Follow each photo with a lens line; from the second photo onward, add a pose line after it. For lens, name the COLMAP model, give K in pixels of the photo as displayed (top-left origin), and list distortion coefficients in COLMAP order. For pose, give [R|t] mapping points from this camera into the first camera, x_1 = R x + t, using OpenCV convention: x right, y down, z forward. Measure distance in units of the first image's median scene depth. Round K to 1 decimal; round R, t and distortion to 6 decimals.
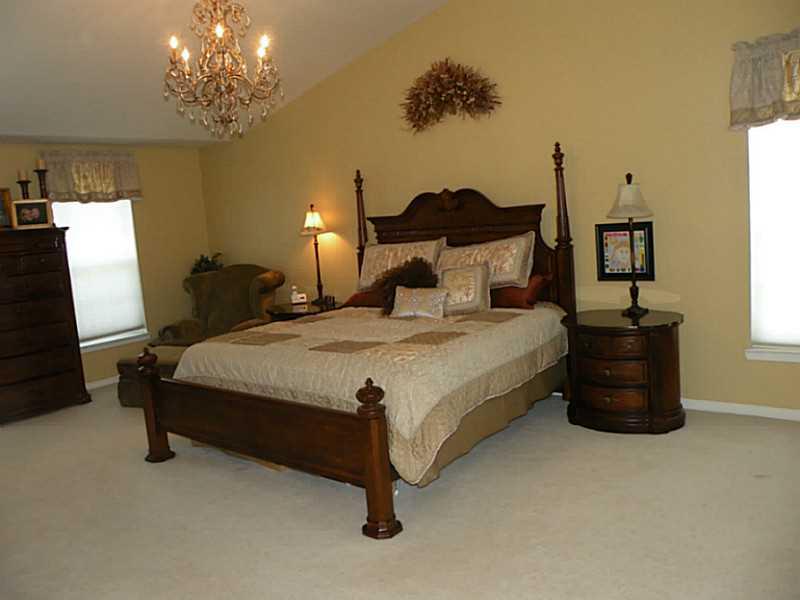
lens RADIAL K [[671.8, 0, 402.4], [0, 671.8, 286.7], [0, 0, 1]] dist [-0.105610, 0.227042]
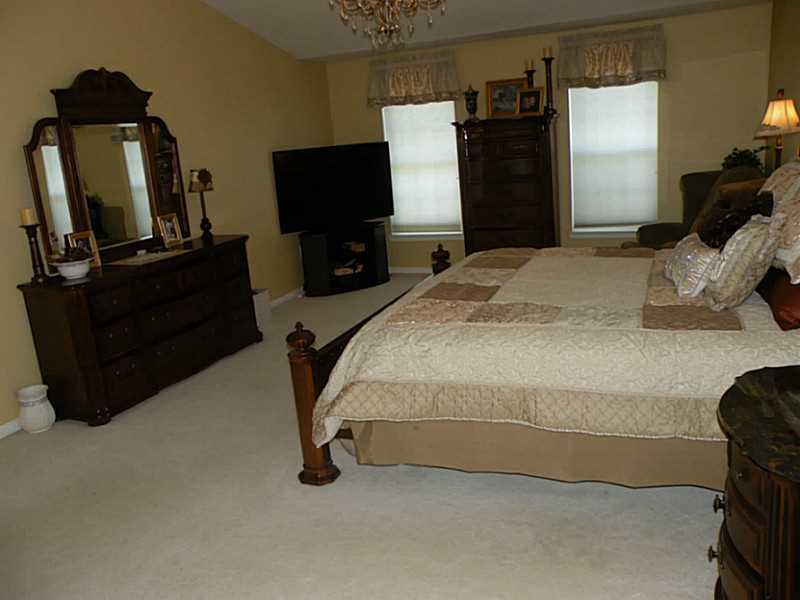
lens RADIAL K [[671.8, 0, 402.4], [0, 671.8, 286.7], [0, 0, 1]] dist [-0.105610, 0.227042]
pose [[0.288791, 0.269666, -0.918630, 0.441529], [-0.061188, 0.962749, 0.263381, -0.088413], [0.955435, -0.019853, 0.294533, 0.451752]]
